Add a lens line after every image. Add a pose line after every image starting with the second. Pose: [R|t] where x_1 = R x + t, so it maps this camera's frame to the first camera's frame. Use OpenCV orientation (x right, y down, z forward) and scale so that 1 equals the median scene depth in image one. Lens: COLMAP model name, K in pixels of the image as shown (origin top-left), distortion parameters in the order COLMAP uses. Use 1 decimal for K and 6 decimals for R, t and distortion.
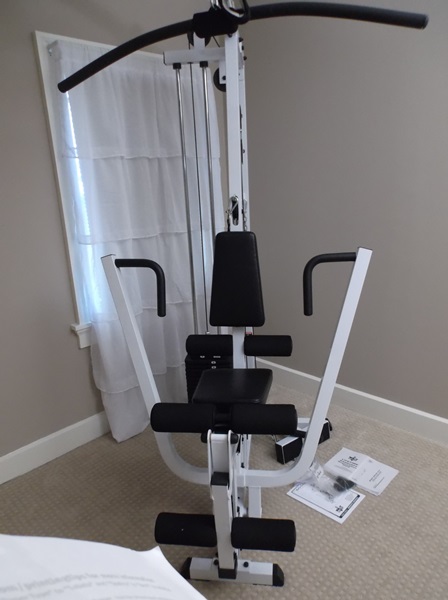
lens RADIAL K [[449.7, 0, 224.0], [0, 449.7, 300.0], [0, 0, 1]] dist [-0.019870, -0.008611]
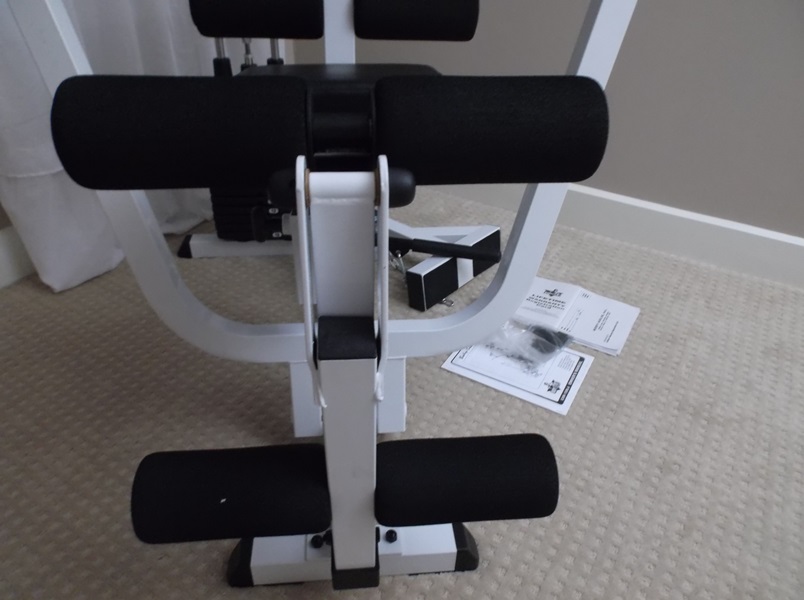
lens RADIAL K [[602.7, 0, 402.0], [0, 602.7, 300.0], [0, 0, 1]] dist [-0.019870, -0.008611]
pose [[0.973591, -0.062137, 0.219680, -0.041117], [-0.004584, 0.956733, 0.290930, 0.191850], [-0.228253, -0.284254, 0.931182, 0.465458]]
